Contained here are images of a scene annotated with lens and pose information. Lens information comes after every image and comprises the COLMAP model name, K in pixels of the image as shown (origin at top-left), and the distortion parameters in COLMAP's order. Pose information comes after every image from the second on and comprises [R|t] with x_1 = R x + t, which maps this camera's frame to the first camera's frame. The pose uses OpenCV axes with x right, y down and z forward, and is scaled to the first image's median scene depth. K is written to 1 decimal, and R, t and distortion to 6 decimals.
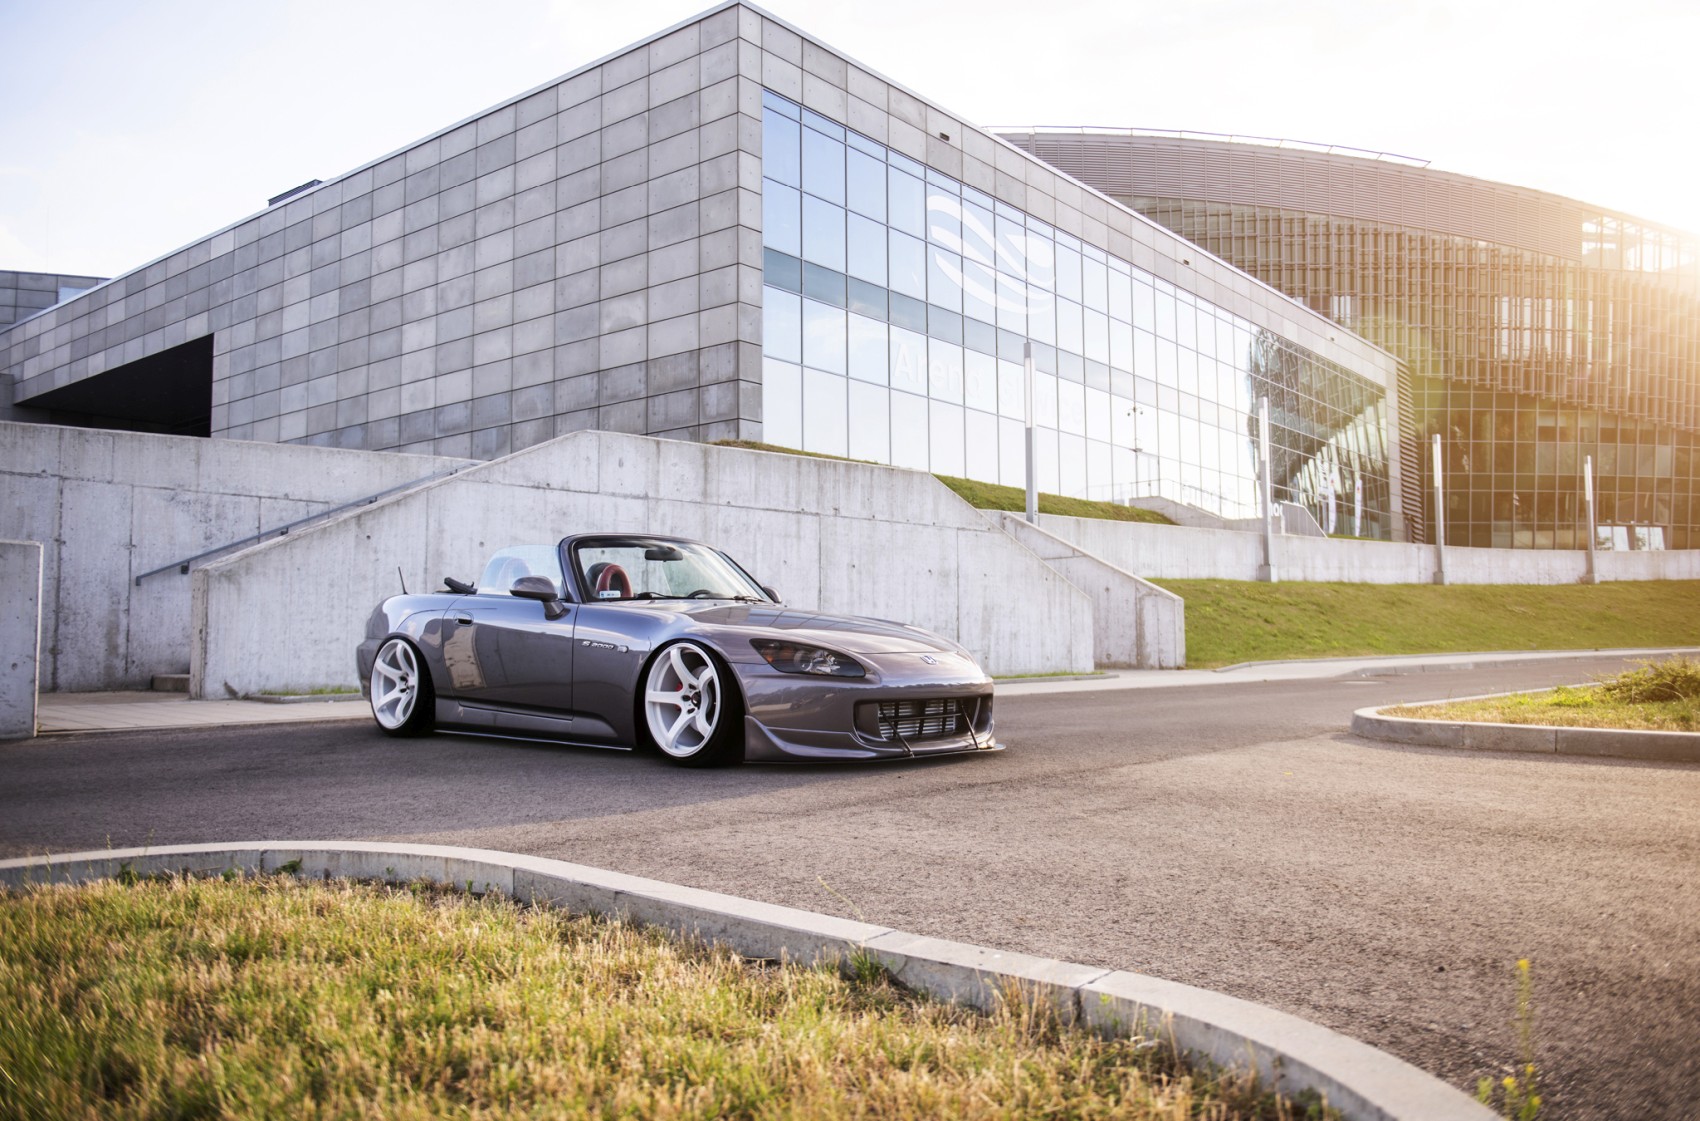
lens RADIAL K [[1334.4, 0, 889.8], [0, 1334.4, 564.6], [0, 0, 1]] dist [-0.033298, -0.007214]
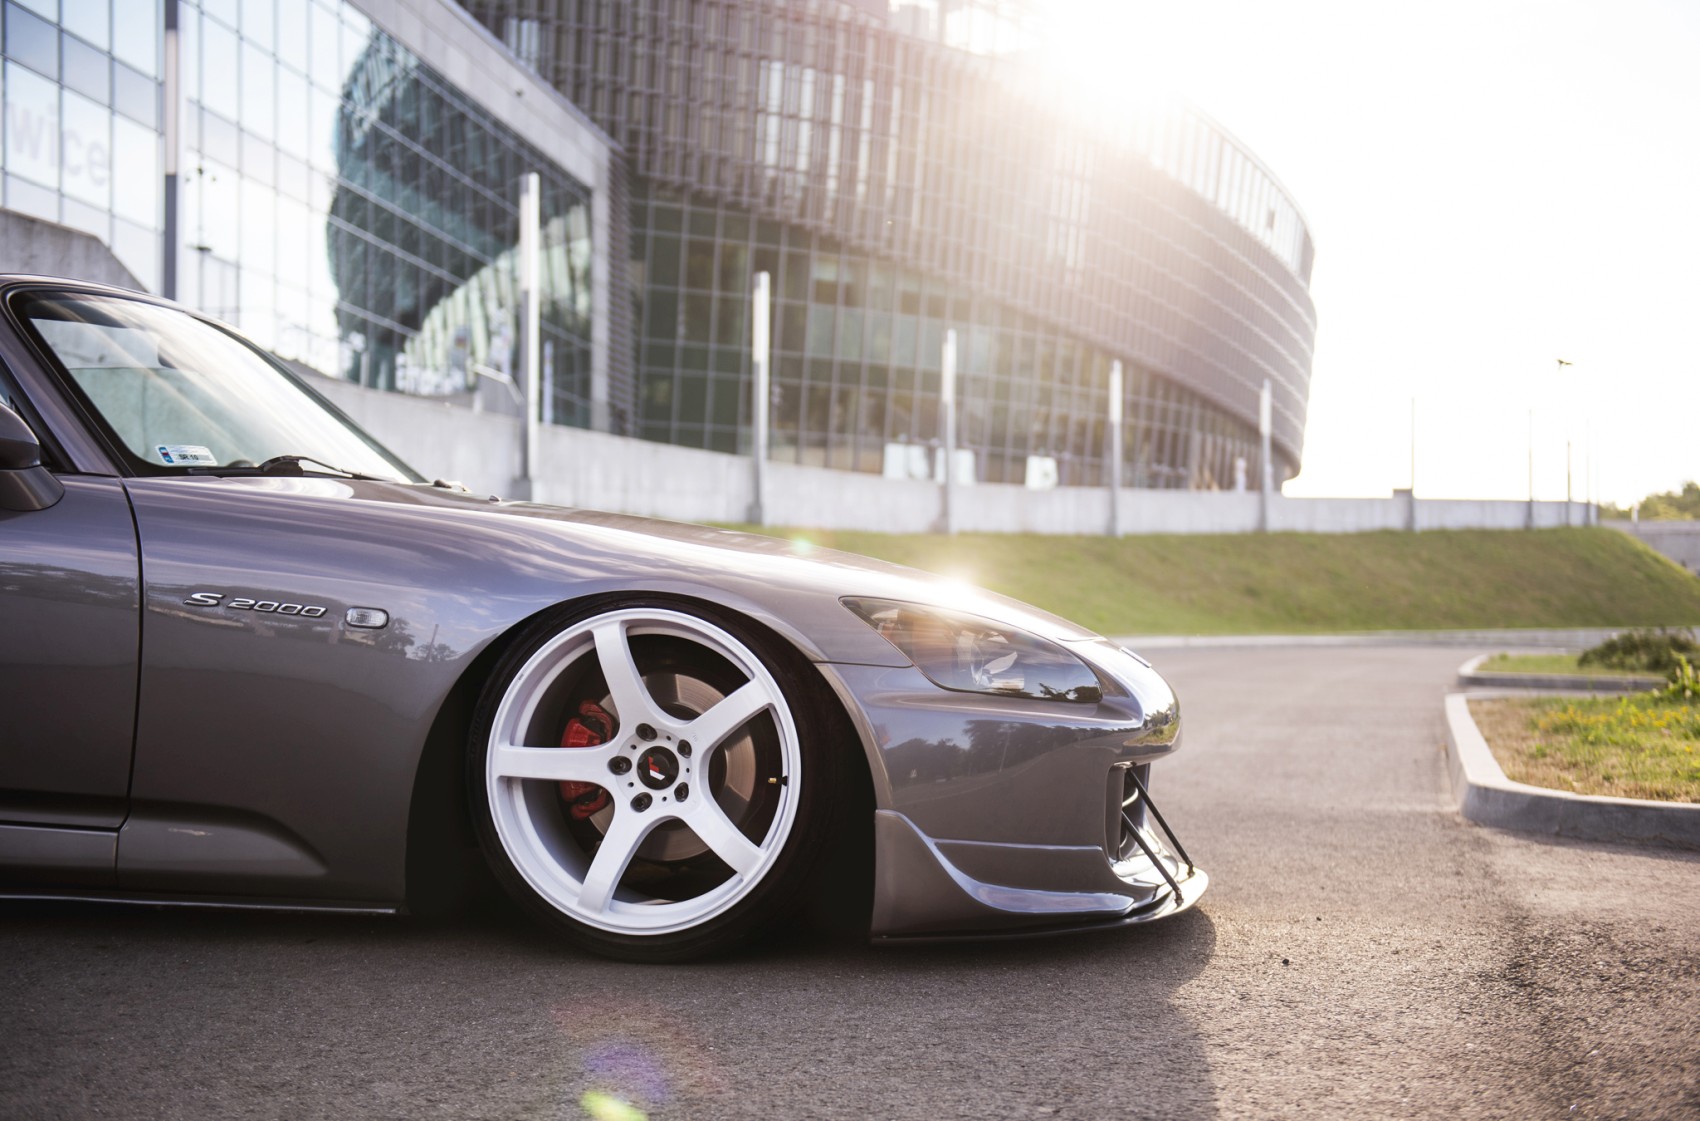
lens RADIAL K [[2311.4, 0, 1013.6], [0, 2311.4, 561.2], [0, 0, 1]] dist [0.016124, -0.007833]
pose [[0.832392, 0.027794, 0.553489, -0.070211], [-0.046632, 0.998712, 0.019977, 0.005394], [-0.552221, -0.042439, 0.832617, 0.077263]]
